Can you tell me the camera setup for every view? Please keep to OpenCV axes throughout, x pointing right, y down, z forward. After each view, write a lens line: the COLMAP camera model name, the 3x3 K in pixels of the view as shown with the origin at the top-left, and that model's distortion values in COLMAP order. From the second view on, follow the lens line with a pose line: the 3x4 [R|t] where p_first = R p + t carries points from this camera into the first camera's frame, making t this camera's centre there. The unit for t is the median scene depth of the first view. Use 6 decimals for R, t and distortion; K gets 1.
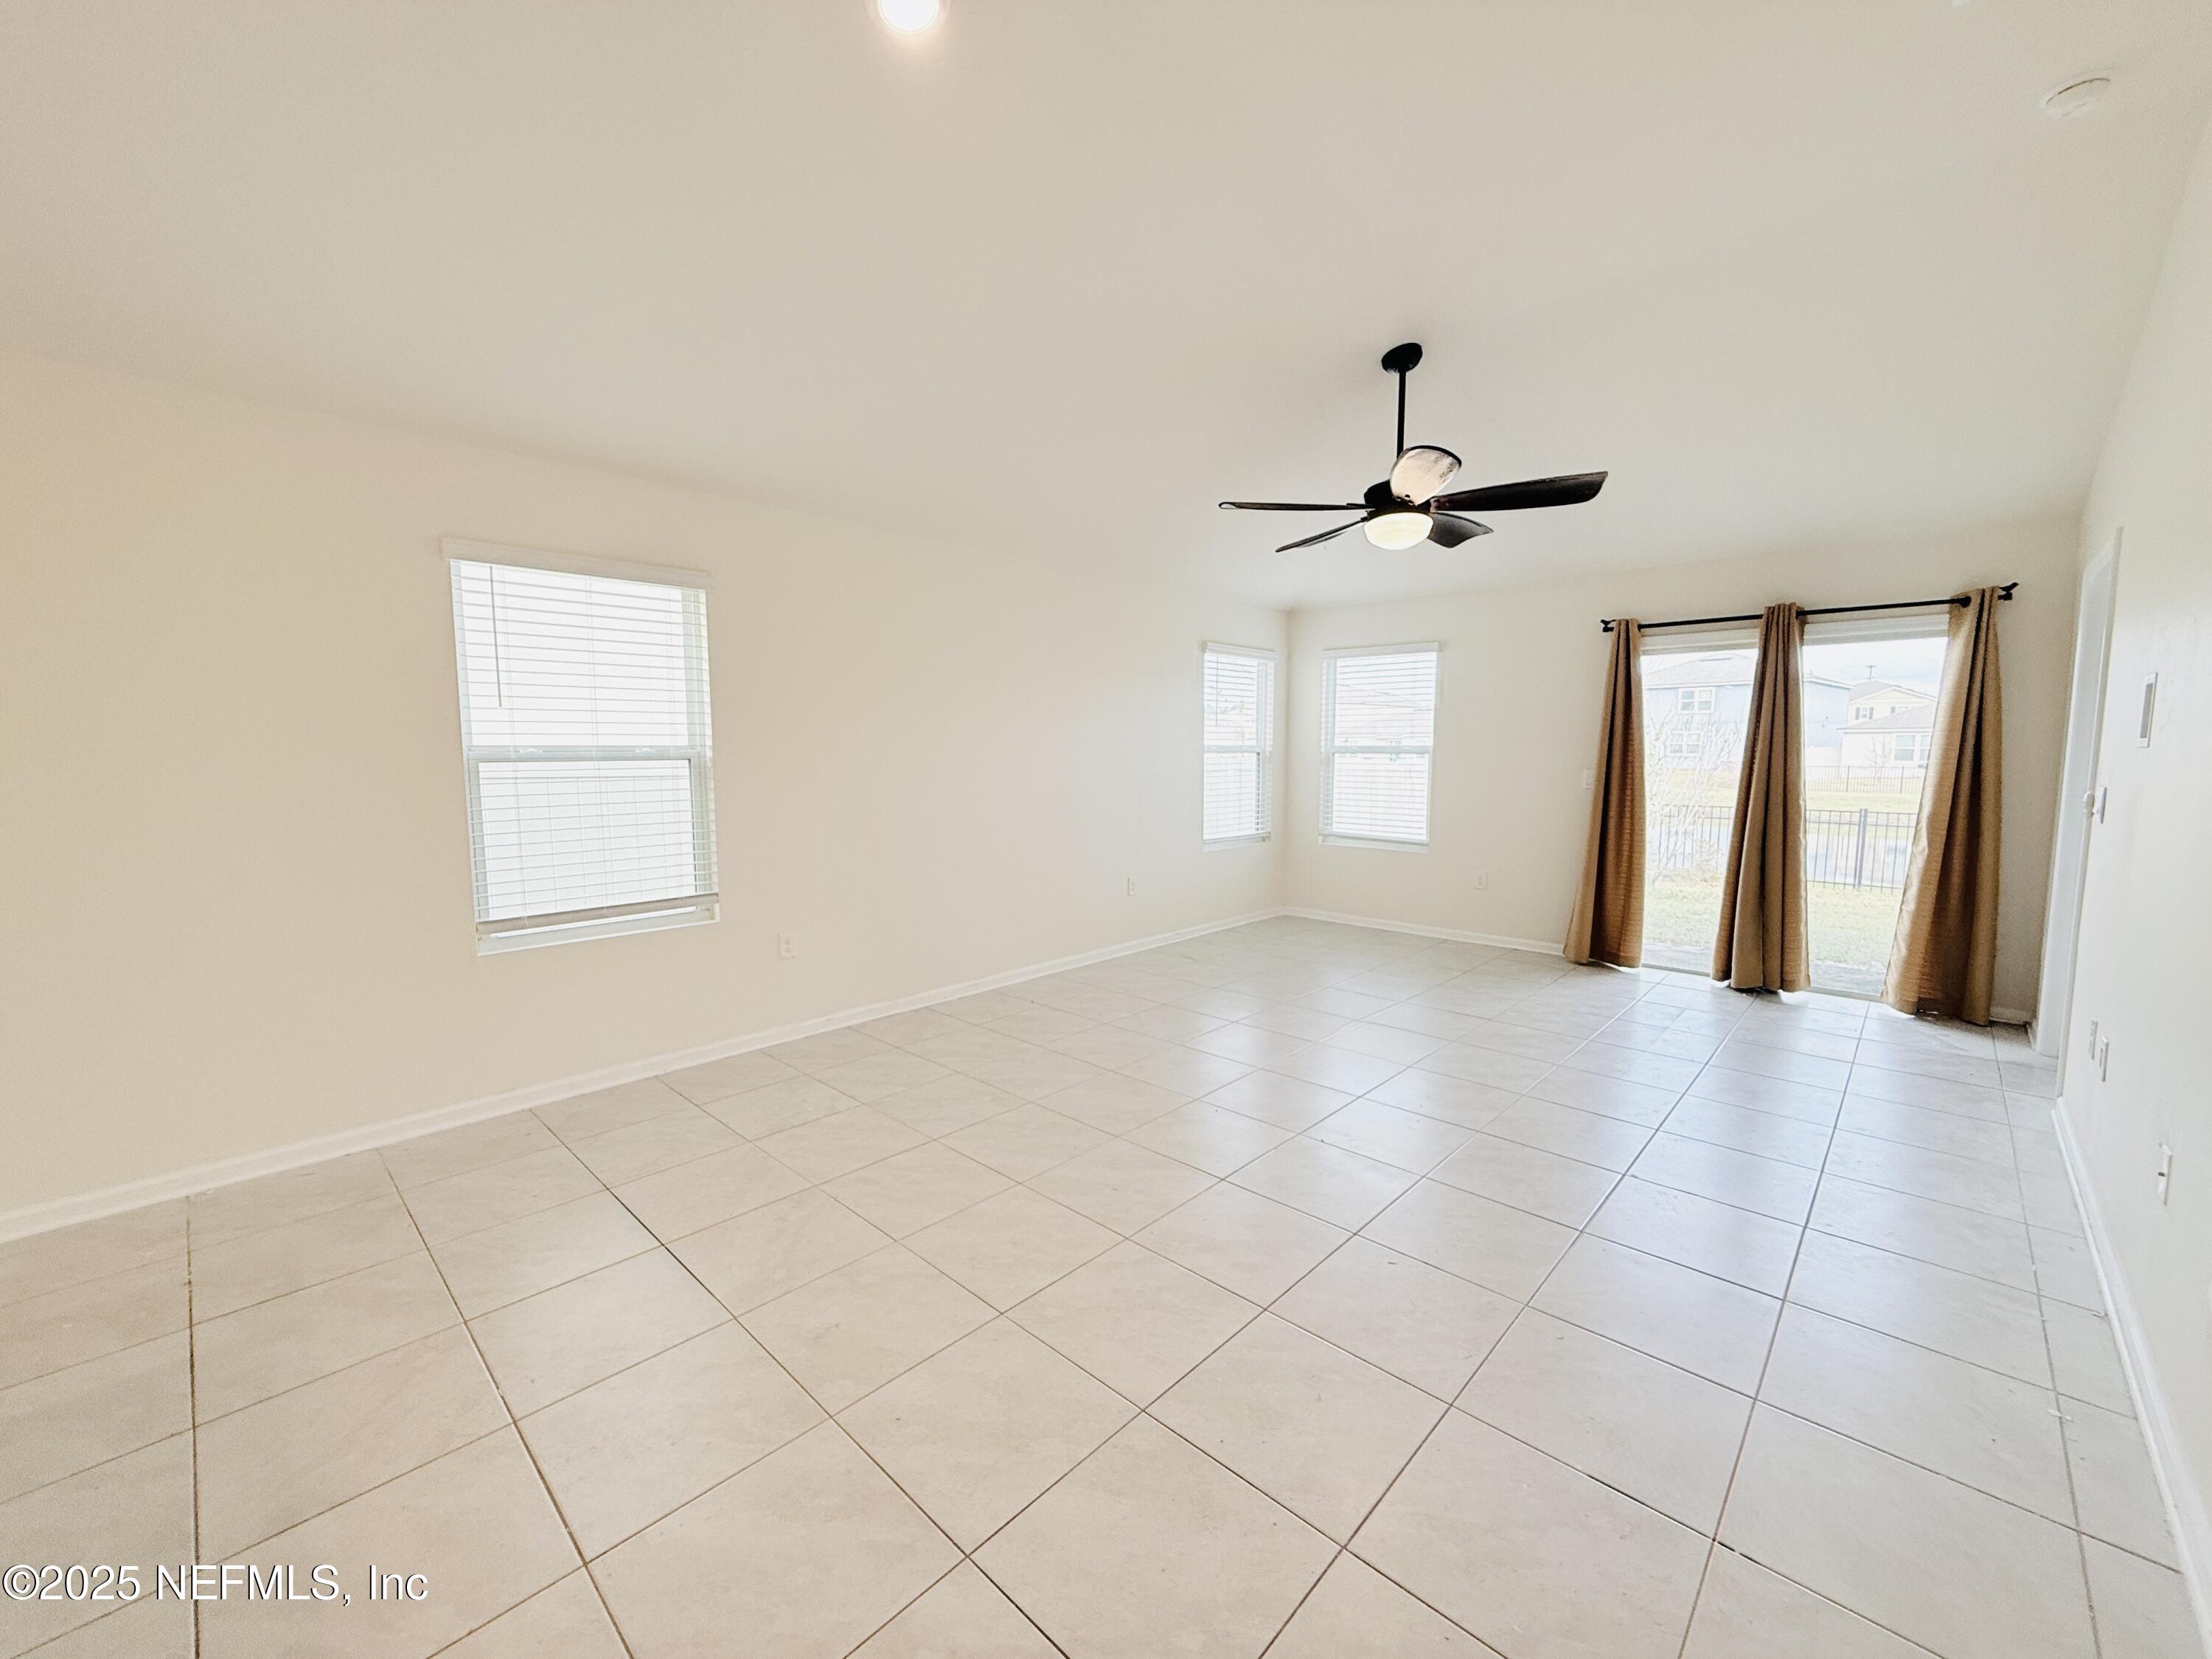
lens RADIAL K [[880.1, 0, 1091.7], [0, 880.1, 832.0], [0, 0, 1]] dist [0.000685, -0.000165]
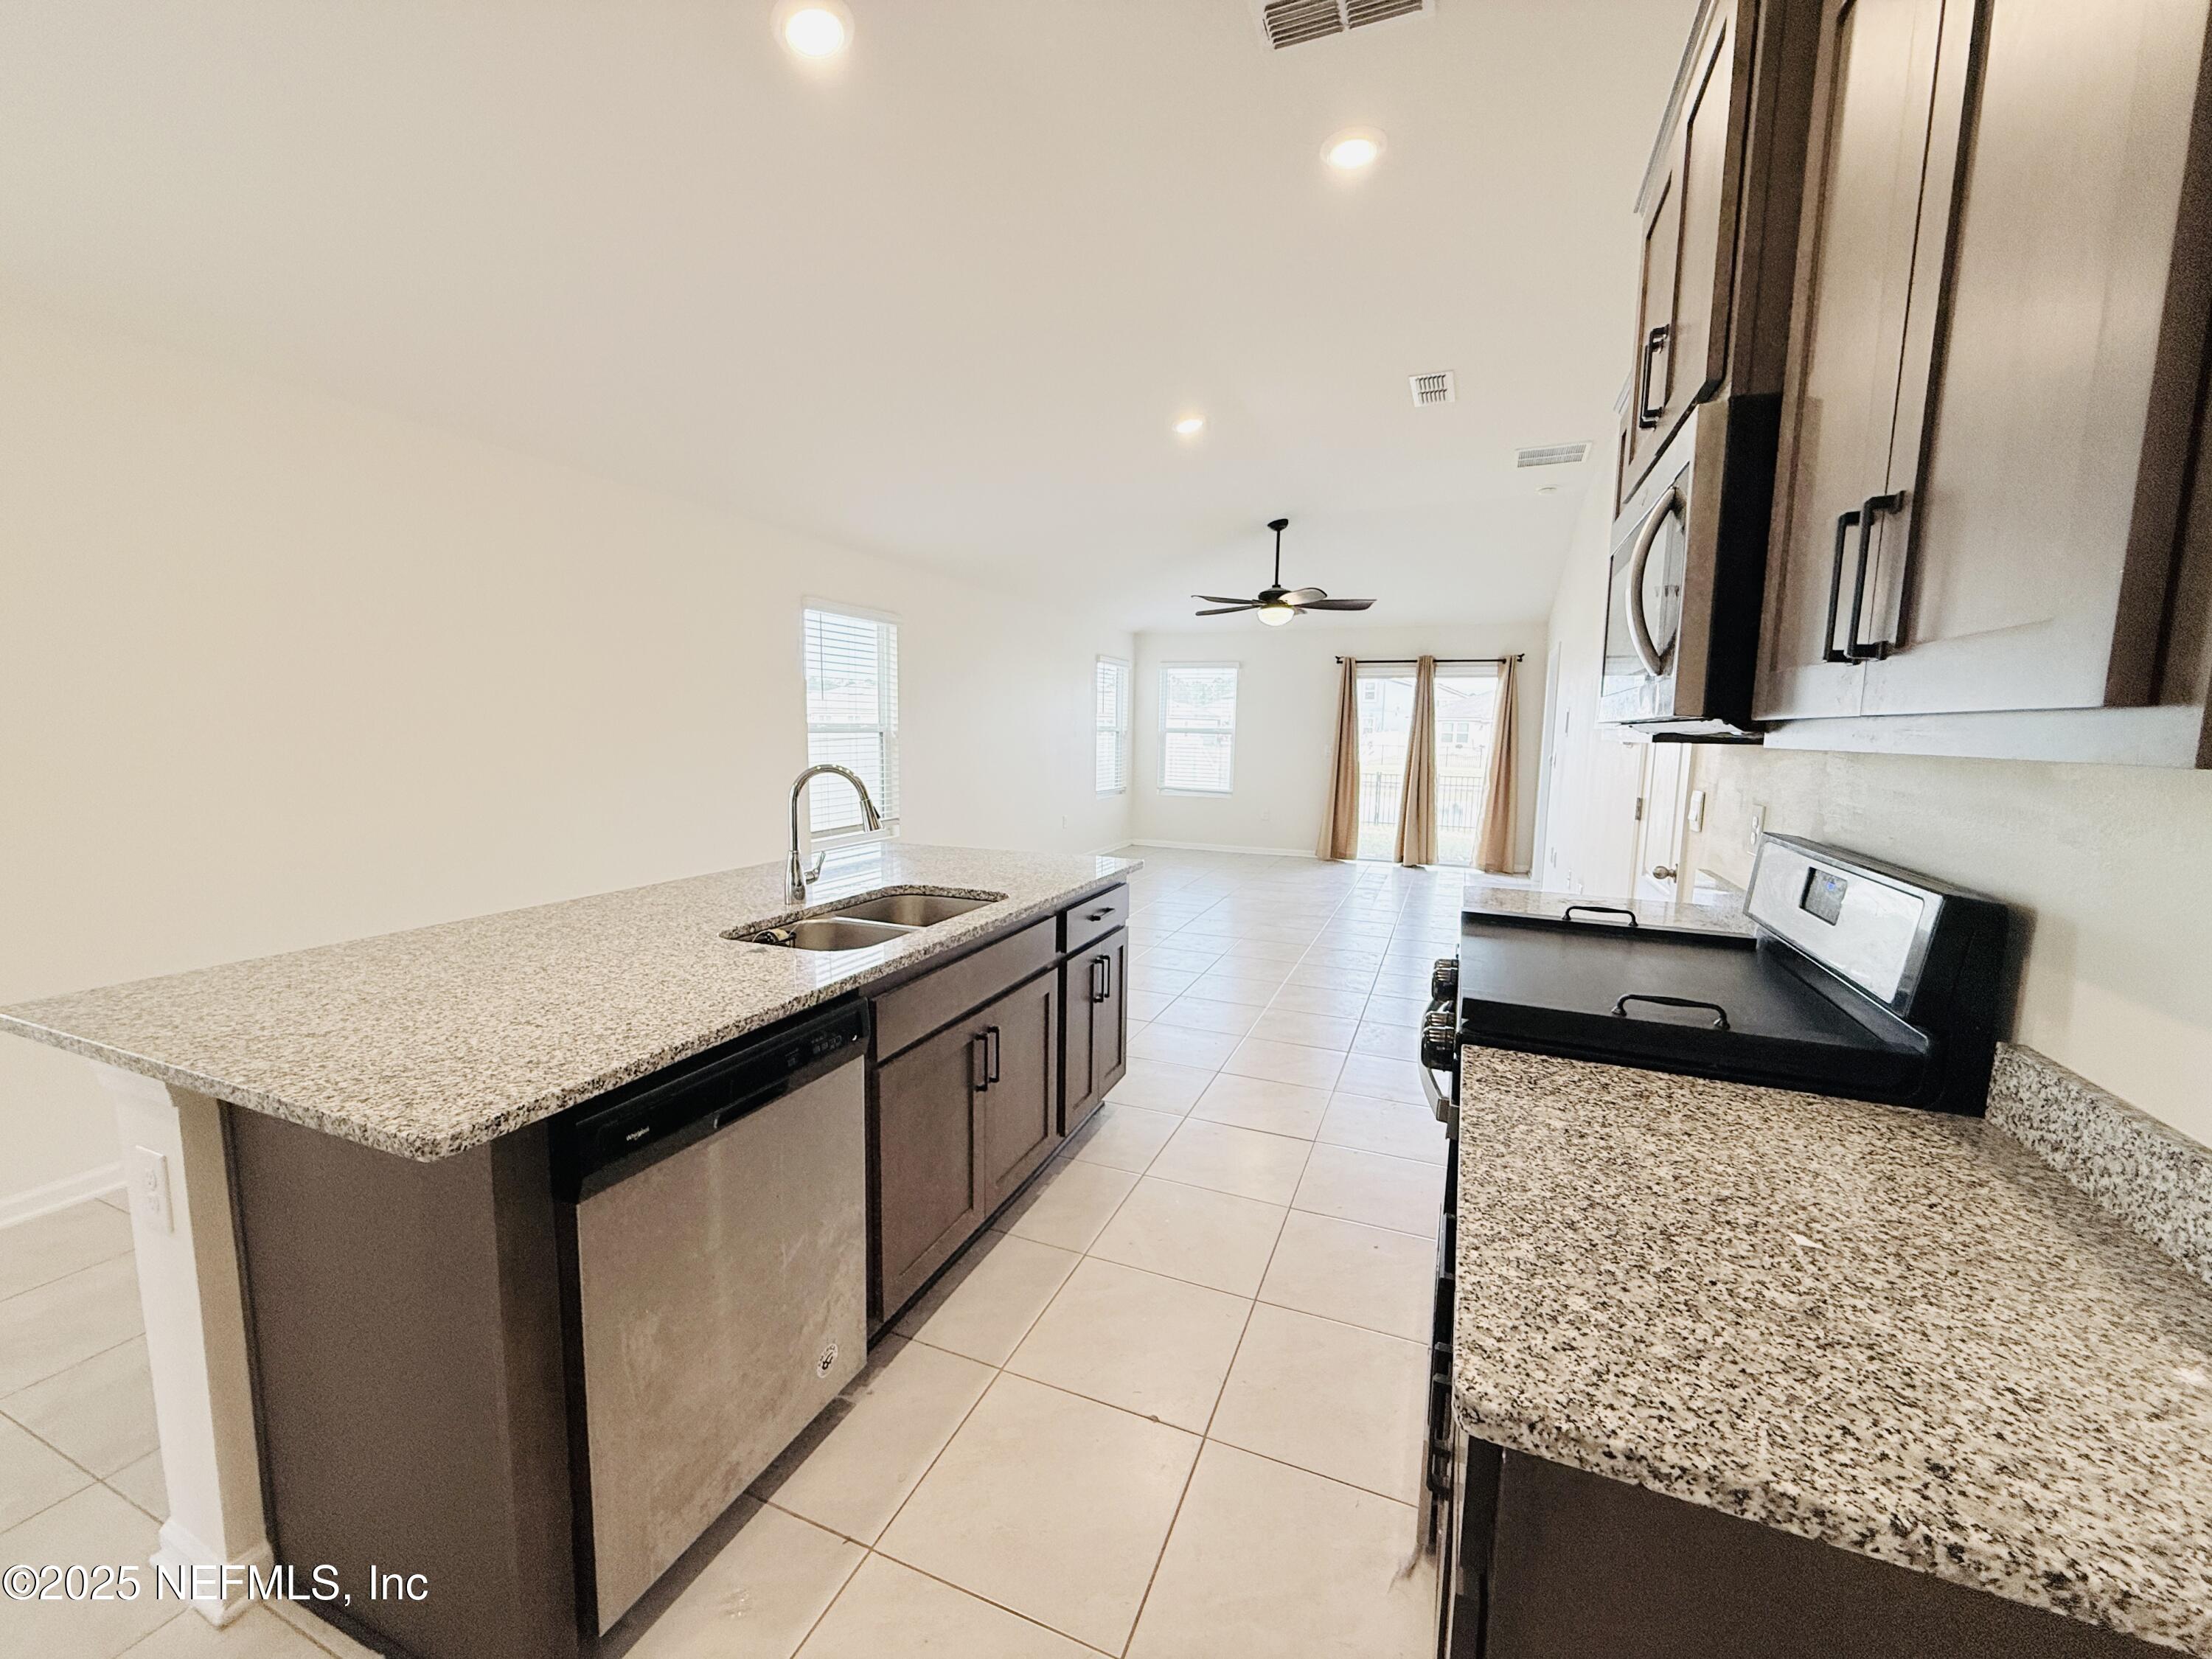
lens RADIAL K [[880.1, 0, 1092.6], [0, 880.1, 832.9], [0, 0, 1]] dist [0.000685, -0.000165]
pose [[0.933928, -0.027097, 0.356433, -0.495100], [0.017488, 0.999392, 0.030153, 0.041267], [-0.357033, -0.021928, 0.933834, -0.442565]]
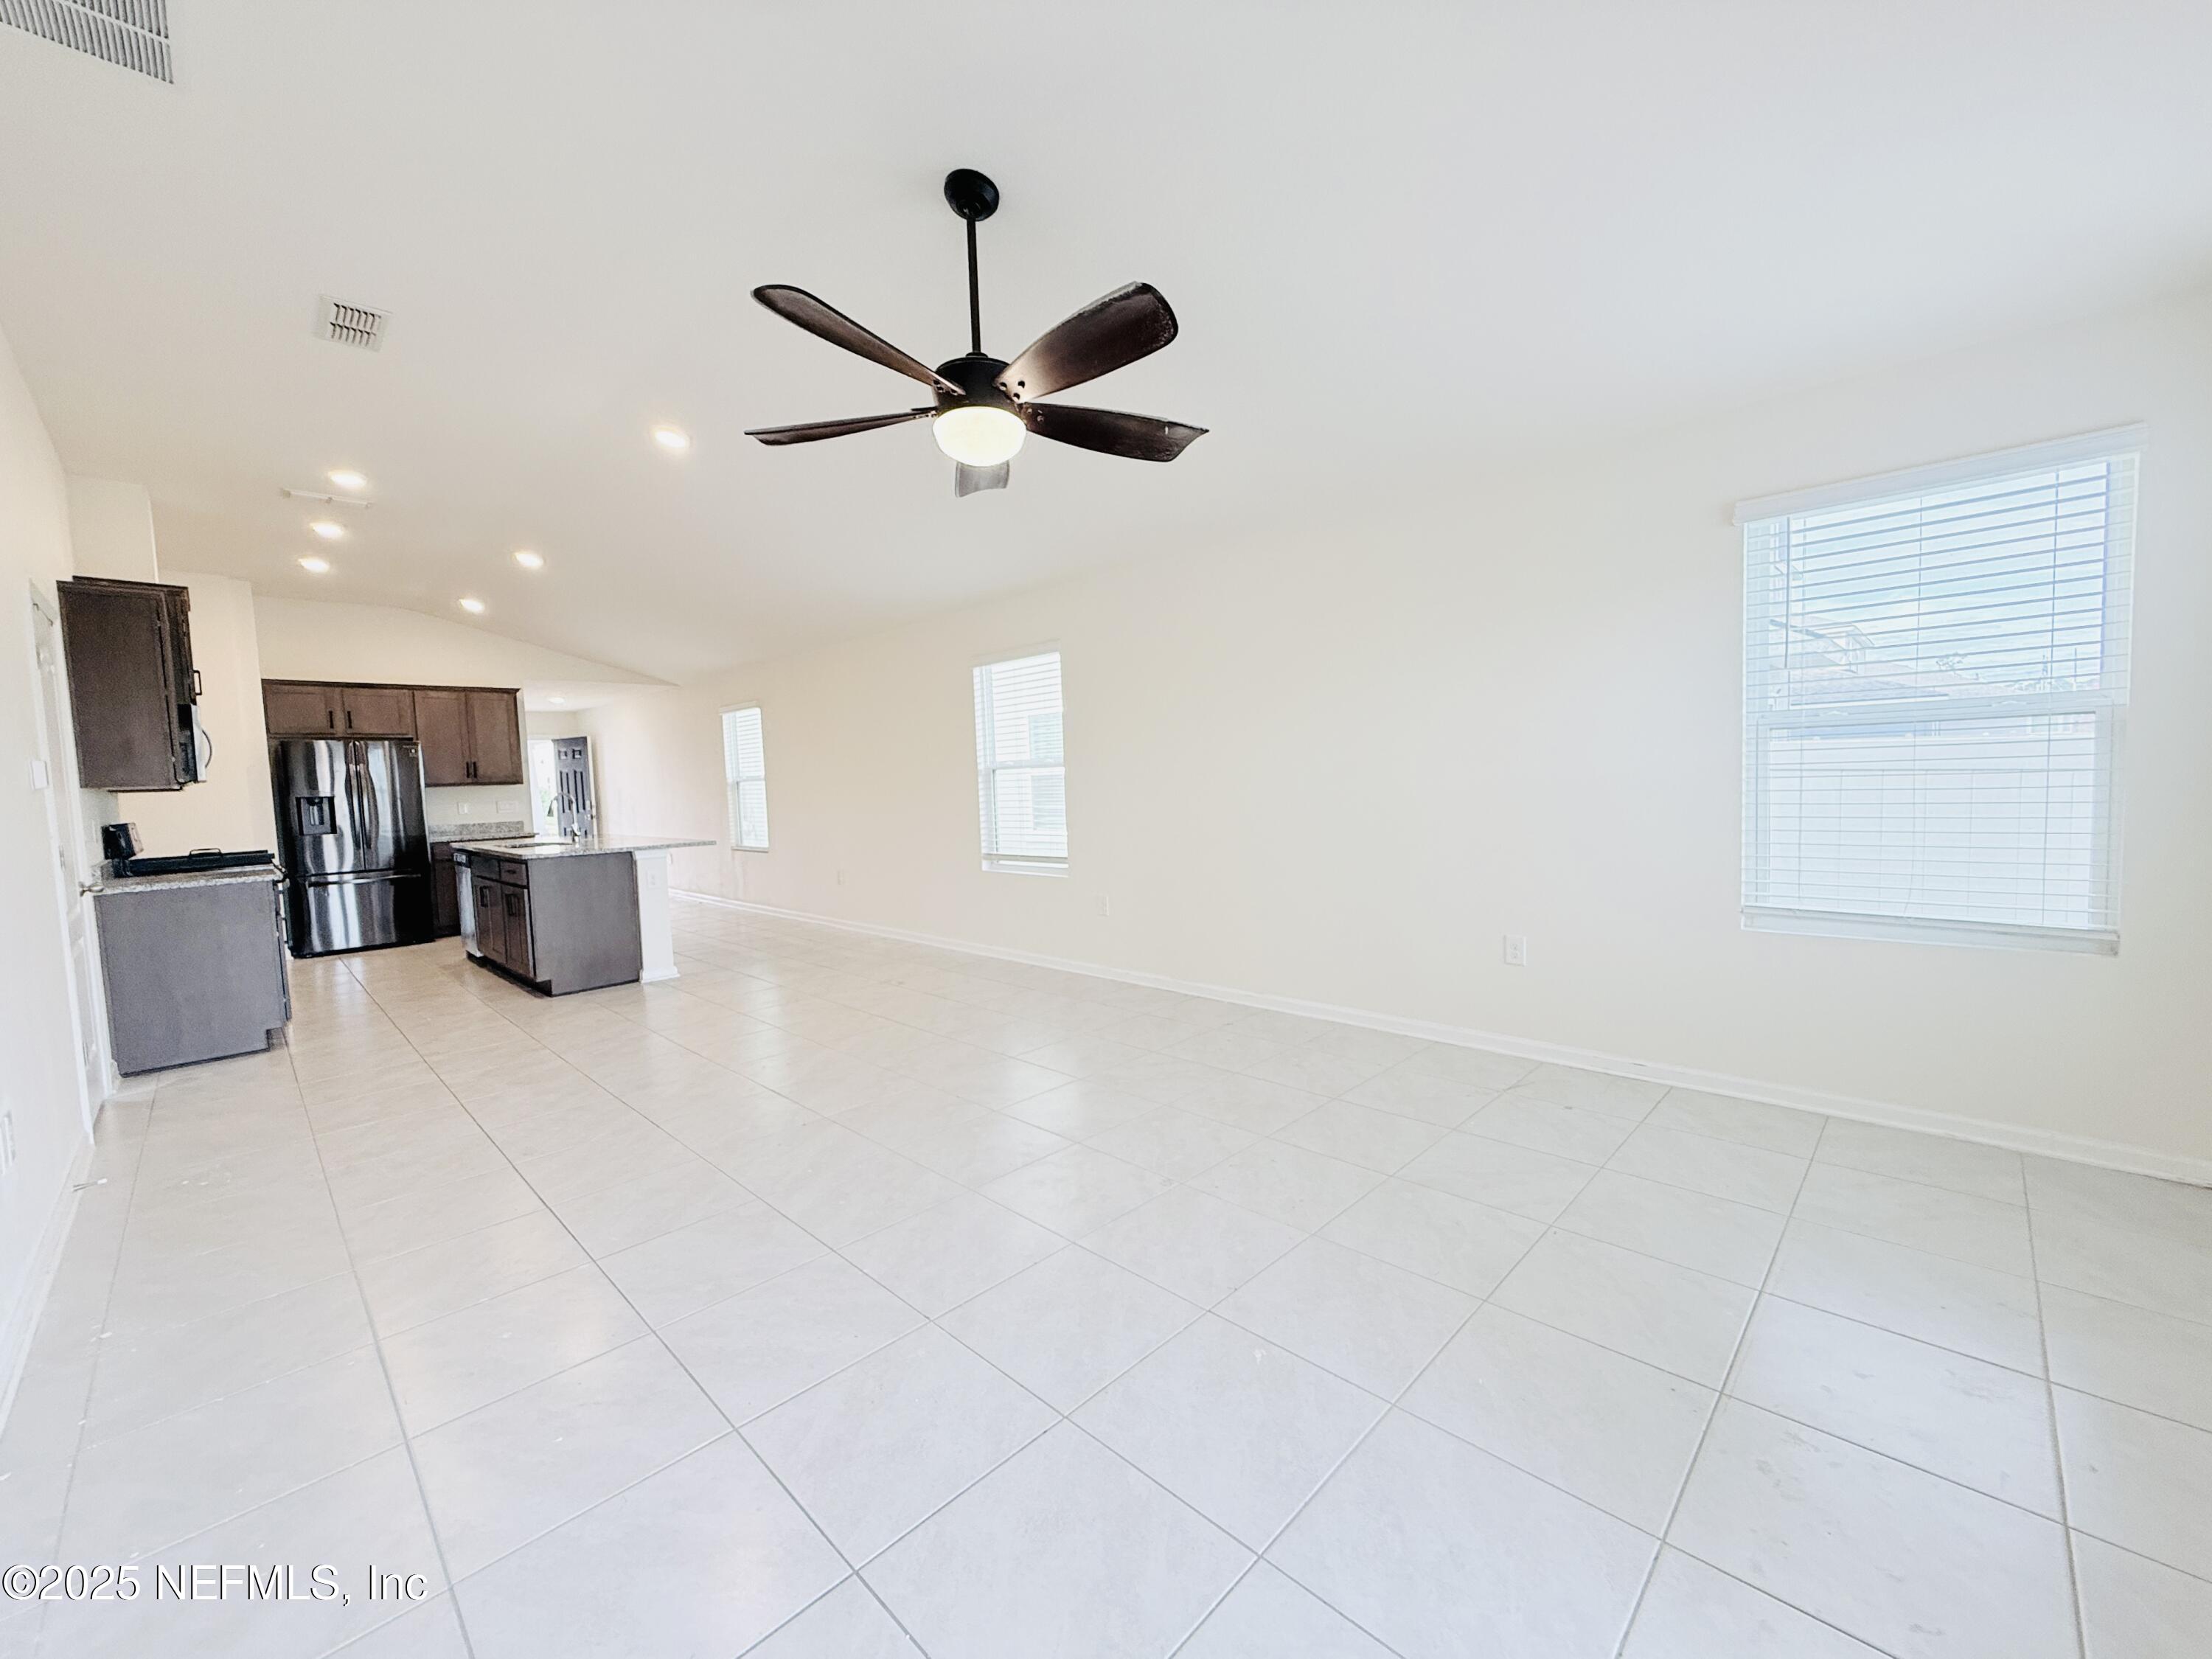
lens RADIAL K [[880.1, 0, 1099.7], [0, 880.1, 823.5], [0, 0, 1]] dist [0.000685, -0.000165]
pose [[-0.010709, 0.056896, -0.998323, 0.780989], [-0.056950, 0.996725, 0.057416, -0.053853], [0.998320, 0.057469, -0.007433, 0.804790]]
